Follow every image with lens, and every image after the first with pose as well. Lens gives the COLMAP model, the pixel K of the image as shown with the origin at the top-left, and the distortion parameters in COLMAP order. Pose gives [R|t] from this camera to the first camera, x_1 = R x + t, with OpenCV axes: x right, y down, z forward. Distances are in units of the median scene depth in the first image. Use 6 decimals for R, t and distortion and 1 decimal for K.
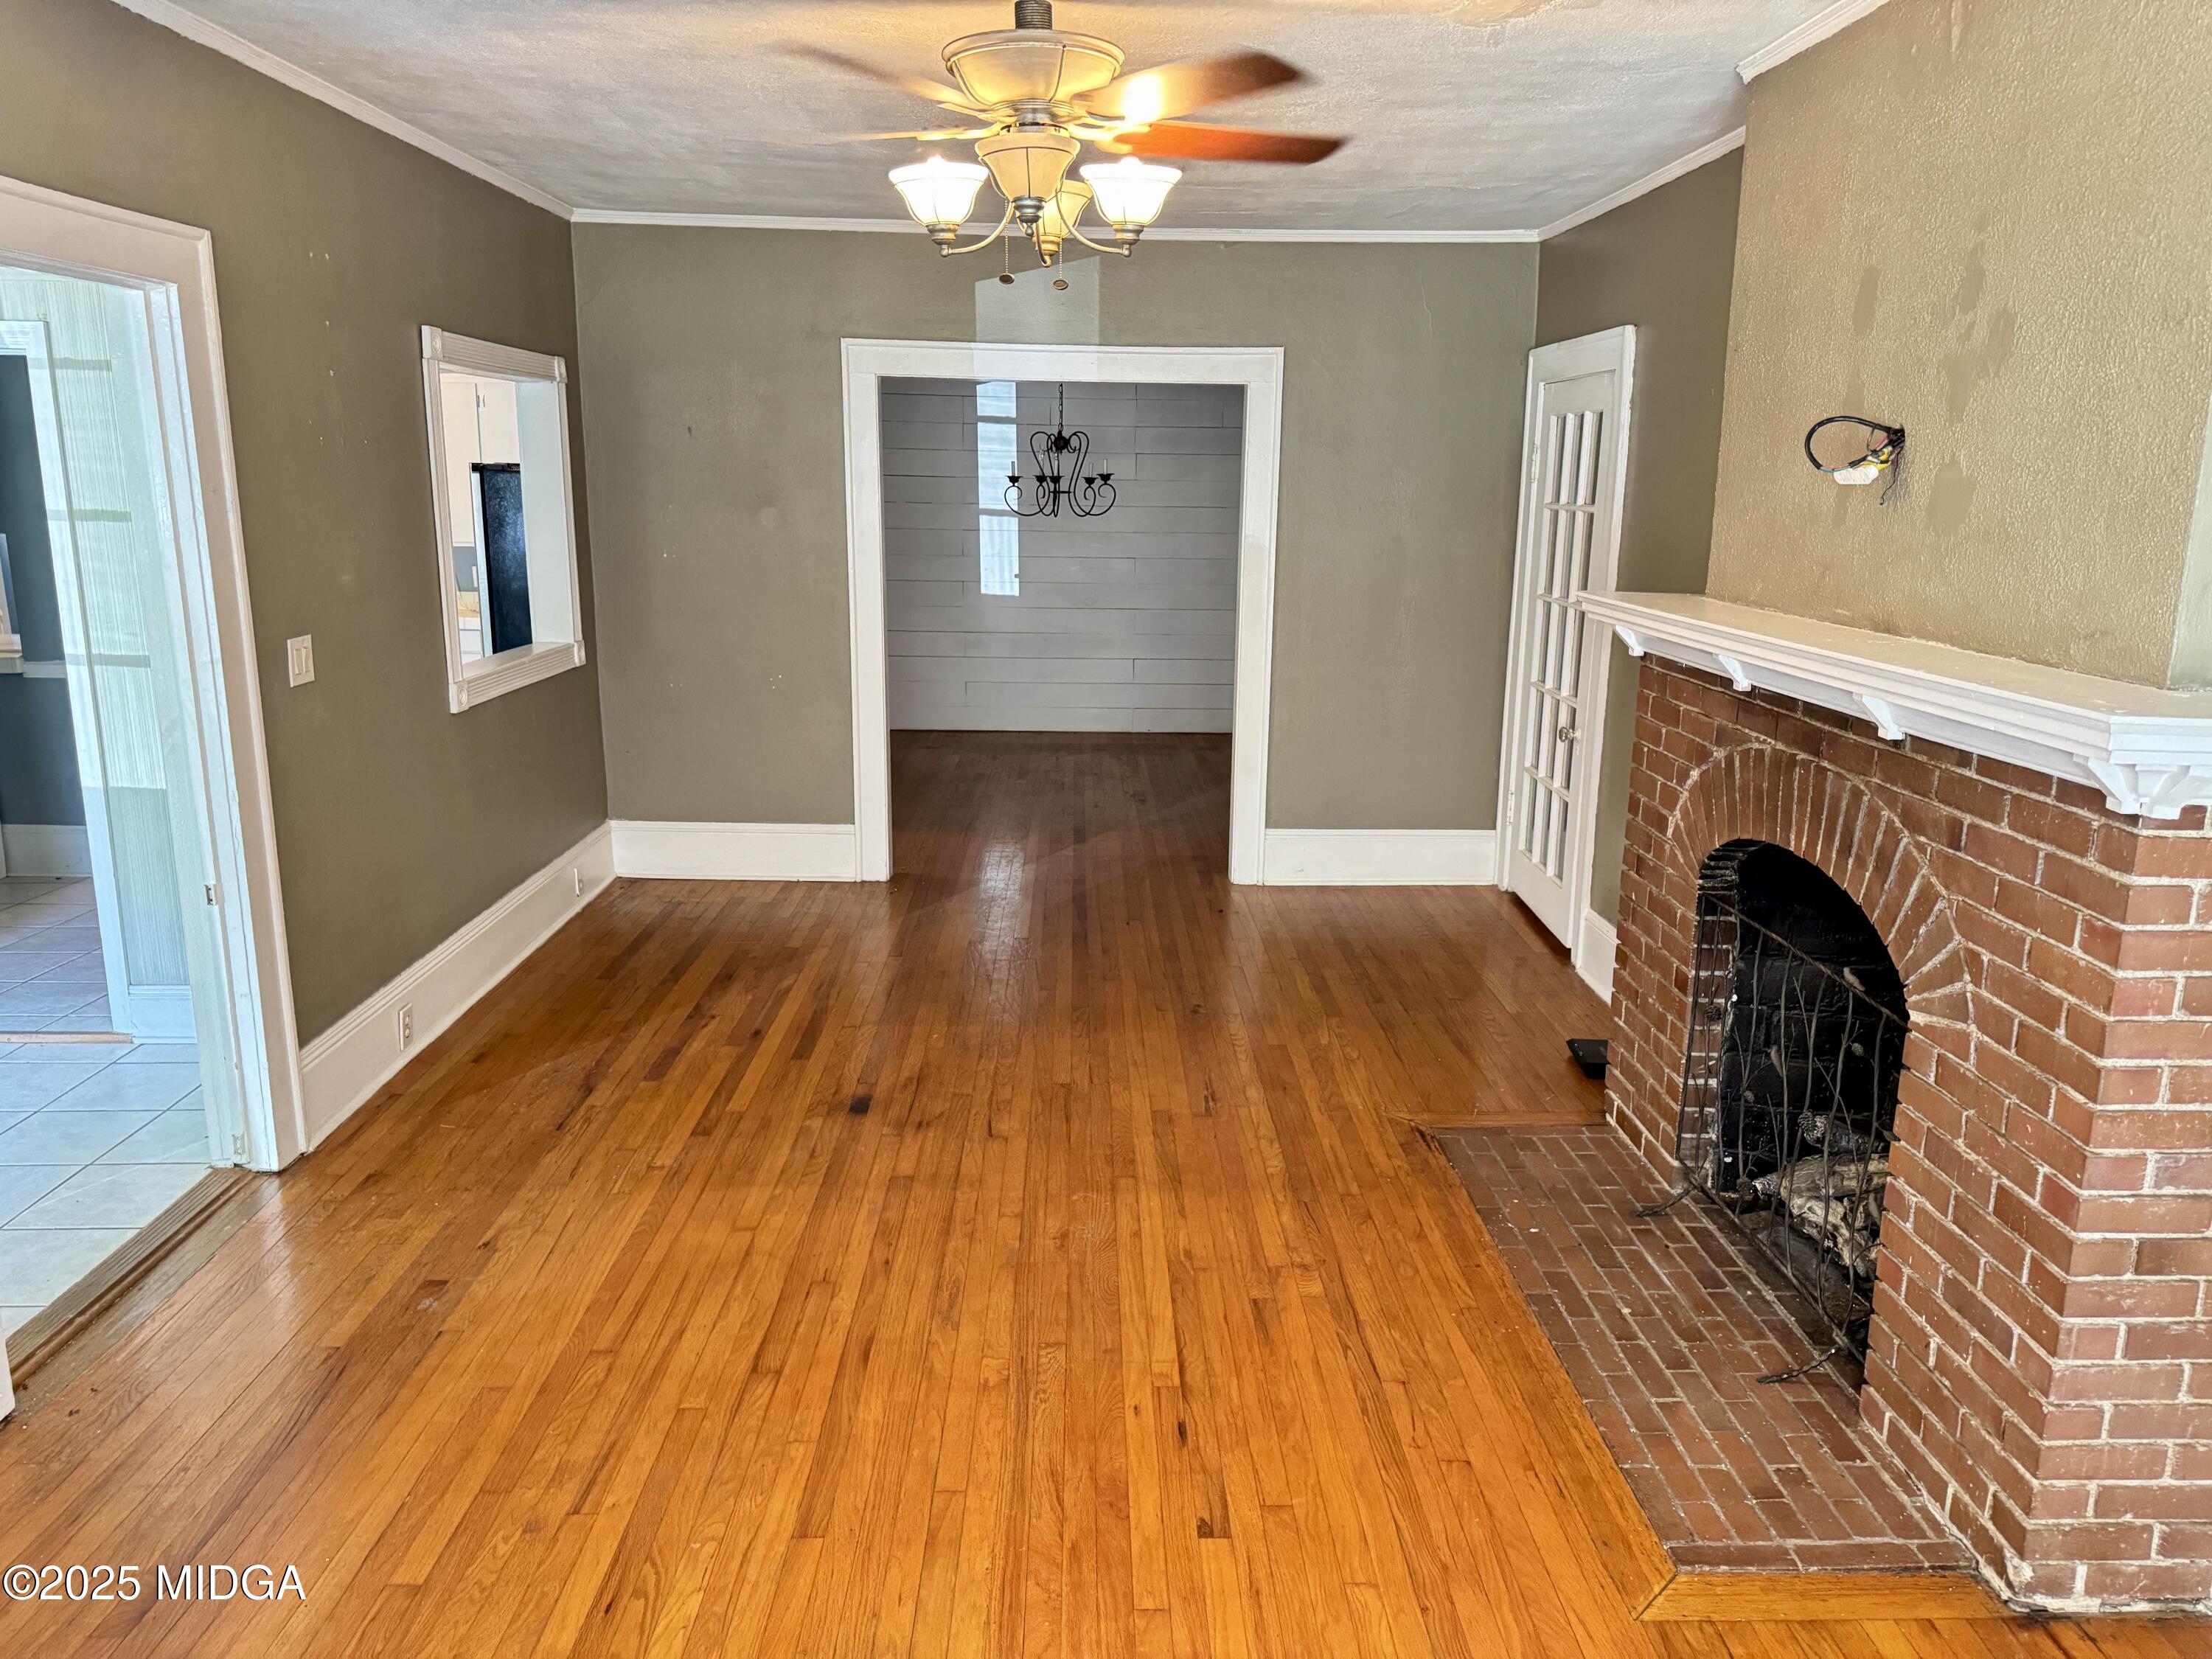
lens RADIAL K [[1539.2, 0, 1106.0], [0, 1539.2, 829.5], [0, 0, 1]] dist [-0.004014, -0.003247]
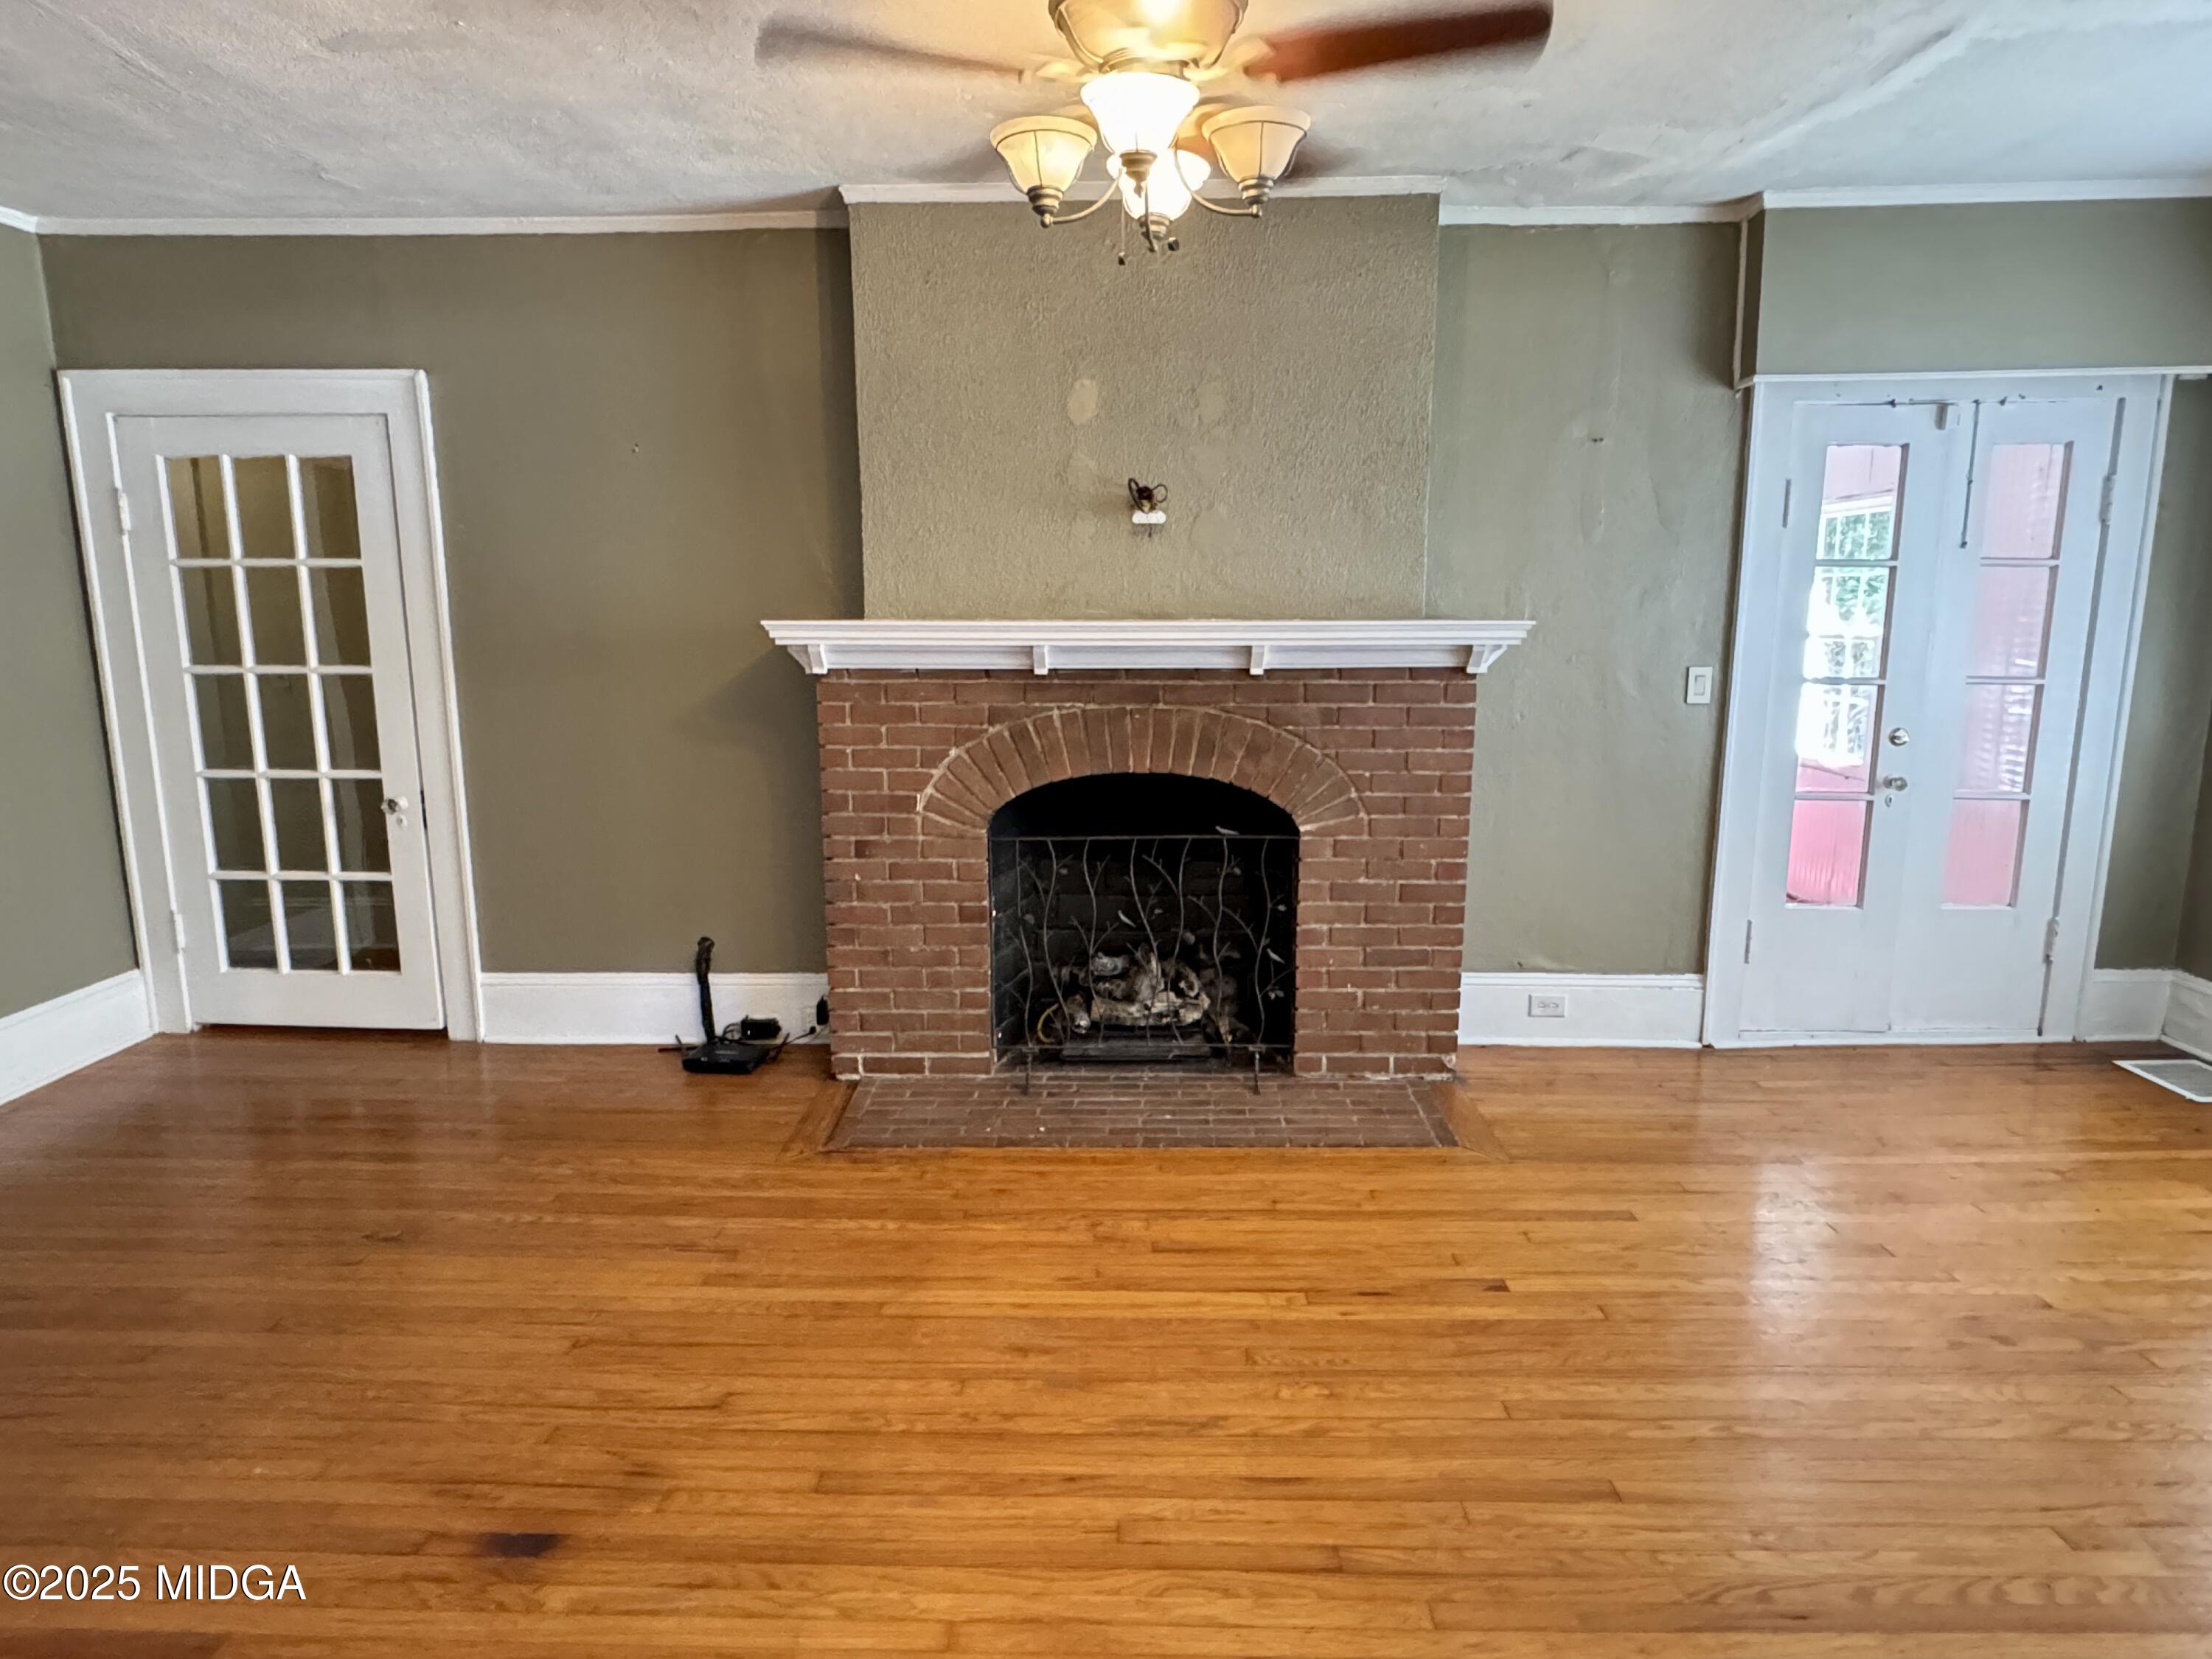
lens RADIAL K [[1302.9, 0, 1105.1], [0, 1302.9, 813.1], [0, 0, 1]] dist [-0.006376, -0.001052]
pose [[0.049171, -0.181956, 0.982077, -0.779722], [0.225395, 0.959923, 0.166566, -0.160326], [-0.973026, 0.213165, 0.088212, 0.910634]]
